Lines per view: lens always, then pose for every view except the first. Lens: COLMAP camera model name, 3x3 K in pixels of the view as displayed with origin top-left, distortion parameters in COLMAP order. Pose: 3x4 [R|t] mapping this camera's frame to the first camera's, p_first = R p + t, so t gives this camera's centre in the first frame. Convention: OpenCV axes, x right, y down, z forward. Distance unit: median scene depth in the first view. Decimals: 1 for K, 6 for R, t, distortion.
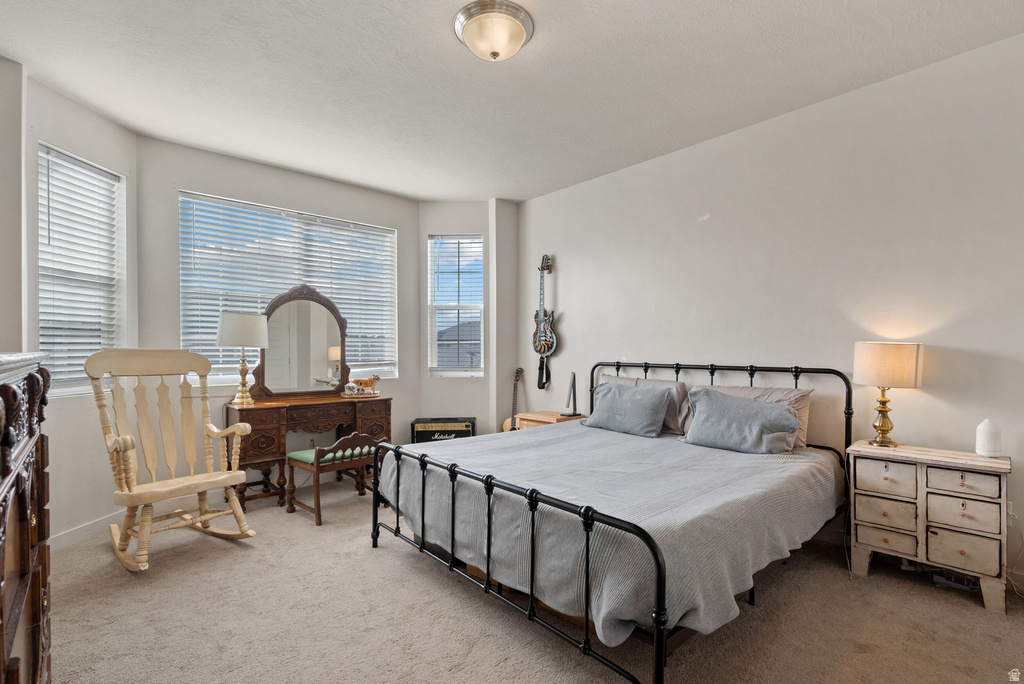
lens RADIAL K [[474.0, 0, 515.3], [0, 474.0, 345.9], [0, 0, 1]] dist [0.000095, 0.000255]
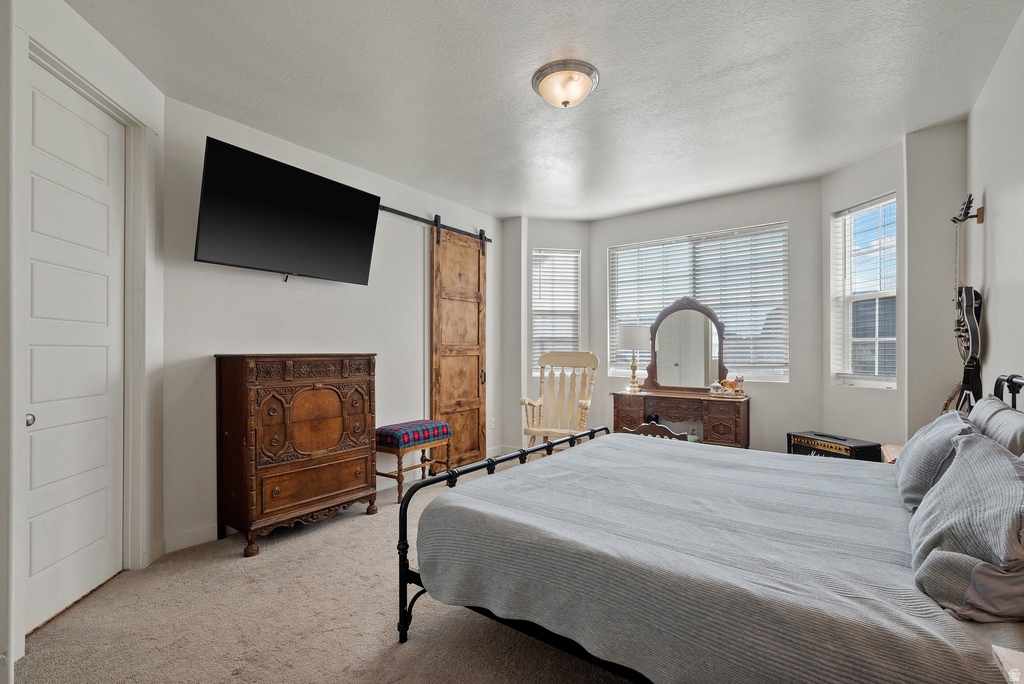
lens RADIAL K [[448.1, 0, 512.0], [0, 448.1, 342.0], [0, 0, 1]] dist [-0.001122, -0.000117]
pose [[0.199635, -0.020089, -0.979664, 0.555631], [0.008732, 0.999787, -0.018722, 0.000823], [0.979831, -0.004817, 0.199768, 0.349286]]
